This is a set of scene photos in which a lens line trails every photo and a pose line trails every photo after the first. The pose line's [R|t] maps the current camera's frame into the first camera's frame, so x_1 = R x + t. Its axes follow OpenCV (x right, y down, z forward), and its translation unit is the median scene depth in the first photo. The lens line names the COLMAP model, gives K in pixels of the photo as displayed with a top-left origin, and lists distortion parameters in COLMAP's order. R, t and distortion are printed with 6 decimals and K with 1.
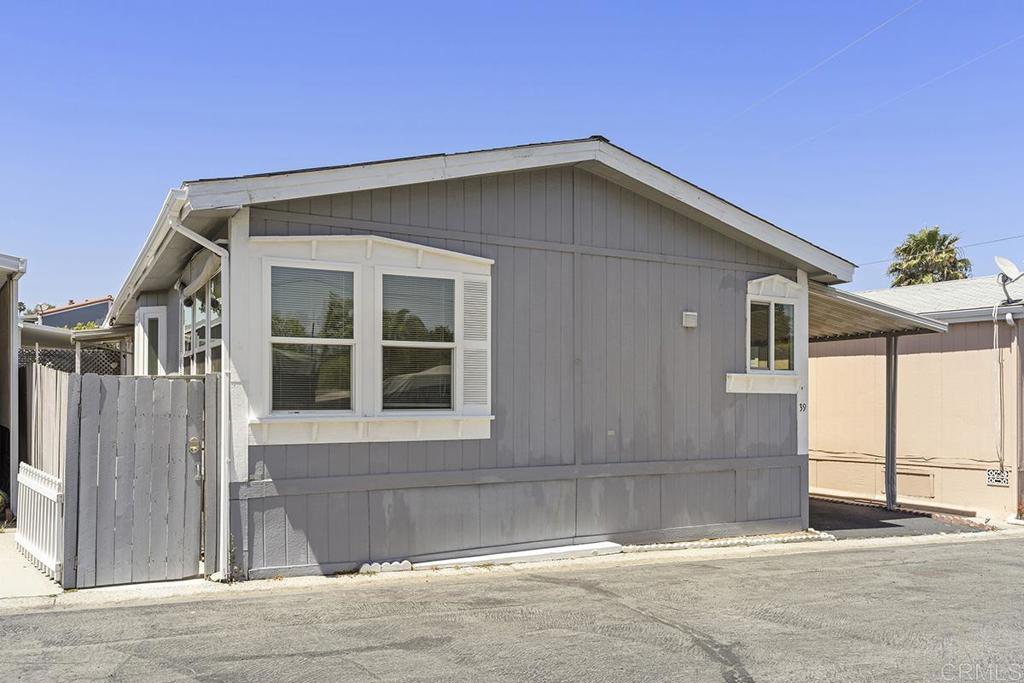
lens RADIAL K [[809.2, 0, 512.7], [0, 809.2, 401.0], [0, 0, 1]] dist [-0.000045, 0.001252]
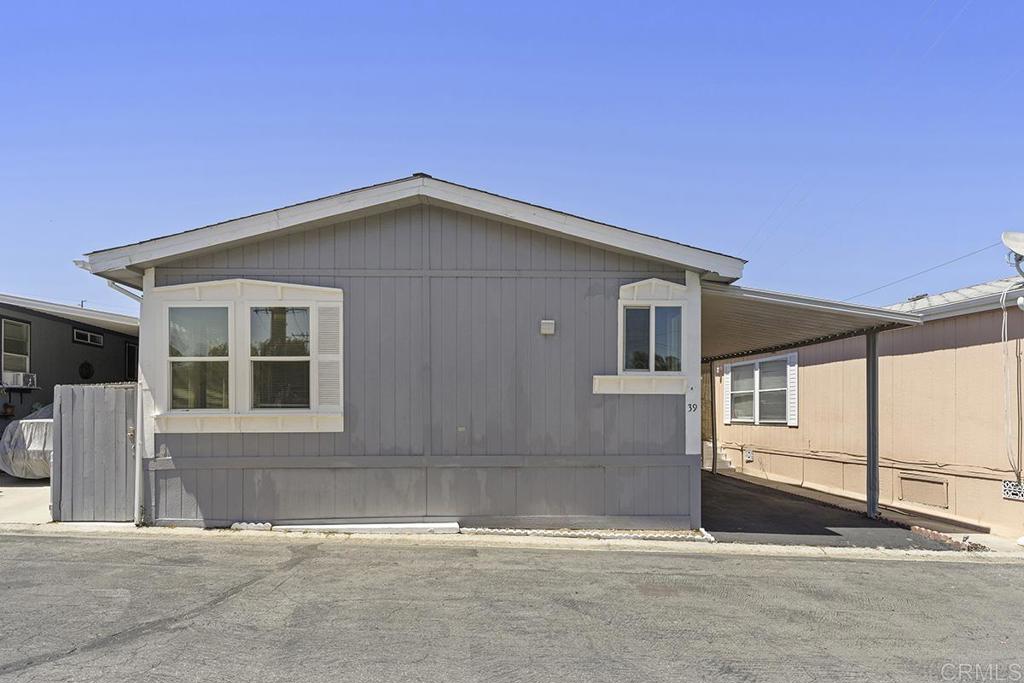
lens RADIAL K [[561.8, 0, 511.3], [0, 561.8, 413.2], [0, 0, 1]] dist [-0.002541, -0.000822]
pose [[0.890107, -0.000900, -0.455751, 0.579133], [0.001997, 0.999996, 0.001925, 0.015849], [0.455747, -0.002624, 0.890105, 0.332795]]
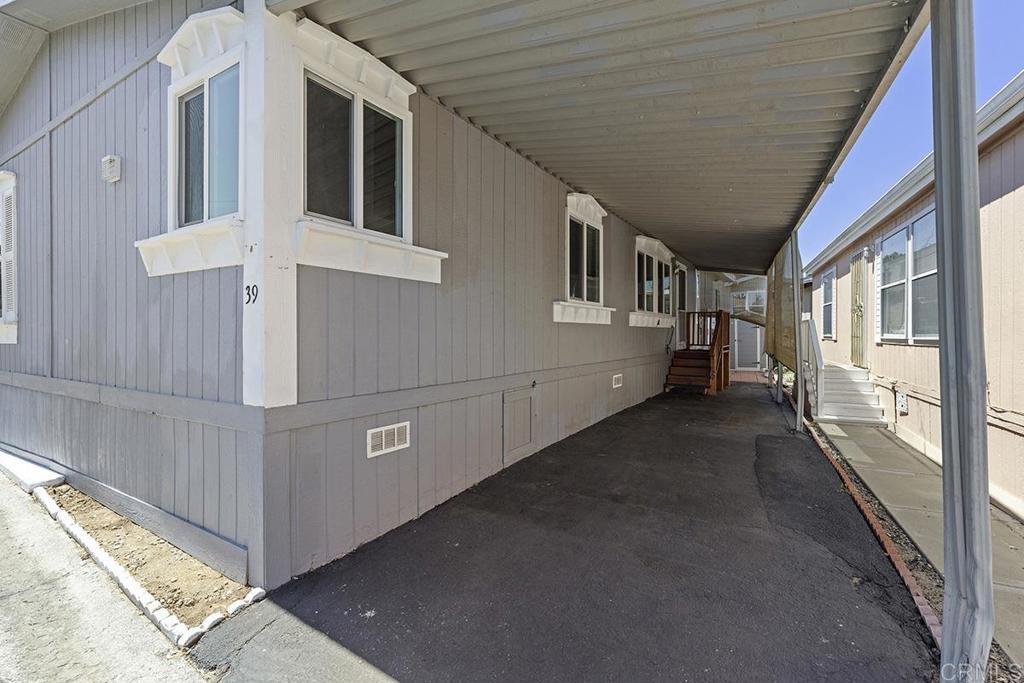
lens RADIAL K [[470.3, 0, 515.4], [0, 470.3, 336.7], [0, 0, 1]] dist [0.000077, -0.000081]
pose [[0.496371, 0.001774, -0.868108, 0.778435], [0.004317, 0.999981, 0.004511, 0.035728], [0.868099, -0.005986, 0.496354, 1.213481]]
